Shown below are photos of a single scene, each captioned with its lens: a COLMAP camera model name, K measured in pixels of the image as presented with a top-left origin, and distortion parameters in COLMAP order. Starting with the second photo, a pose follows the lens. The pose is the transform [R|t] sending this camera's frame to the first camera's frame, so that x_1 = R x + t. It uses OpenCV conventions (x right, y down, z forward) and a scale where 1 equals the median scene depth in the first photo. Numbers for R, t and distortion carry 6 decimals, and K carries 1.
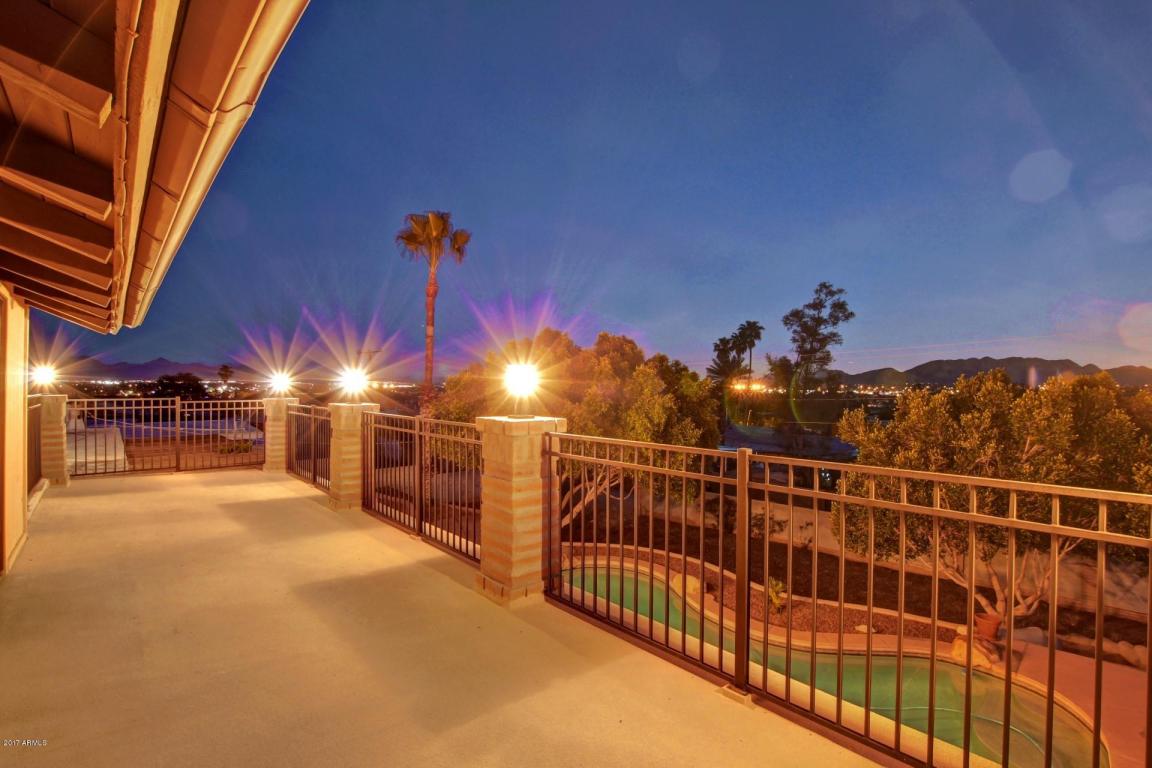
lens RADIAL K [[576.6, 0, 576.0], [0, 576.6, 384.0], [0, 0, 1]] dist [-0.000986, -0.000076]
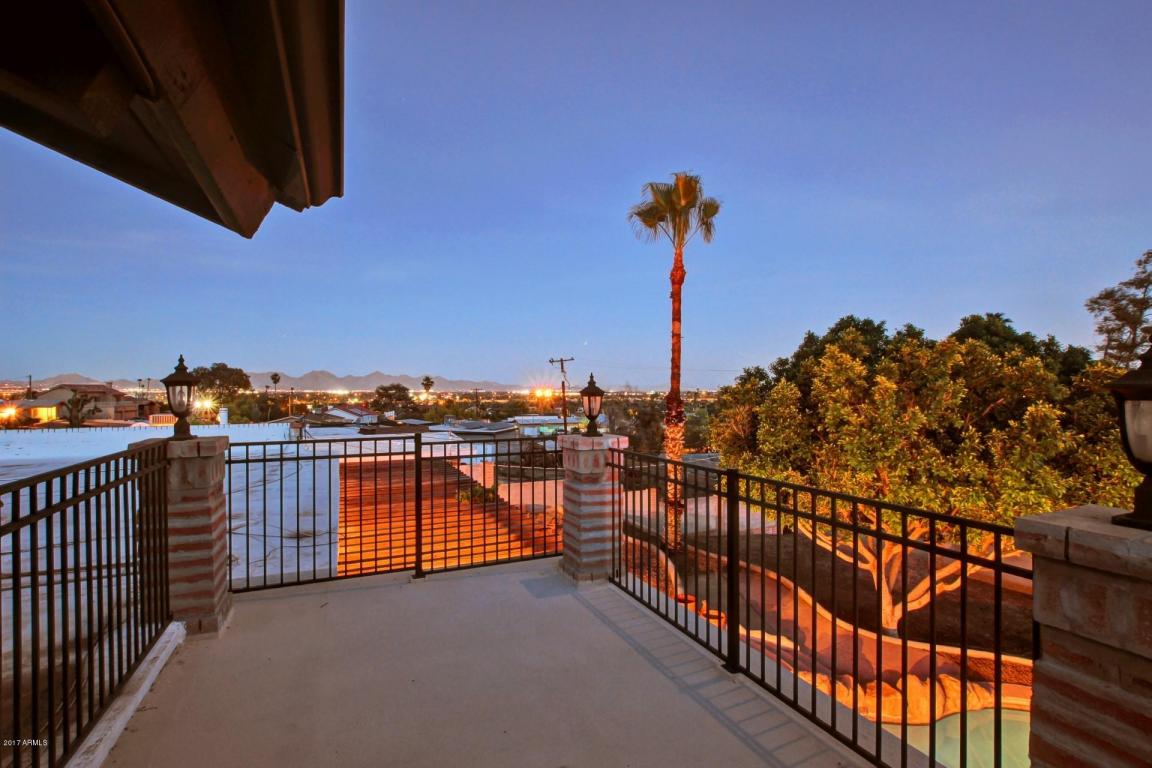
lens RADIAL K [[533.2, 0, 576.0], [0, 533.2, 384.0], [0, 0, 1]] dist [0.000141, 0.000056]
pose [[0.964582, -0.012198, -0.263499, -0.108456], [0.008967, 0.999869, -0.013462, -0.002366], [0.263629, 0.010622, 0.964566, 0.143391]]
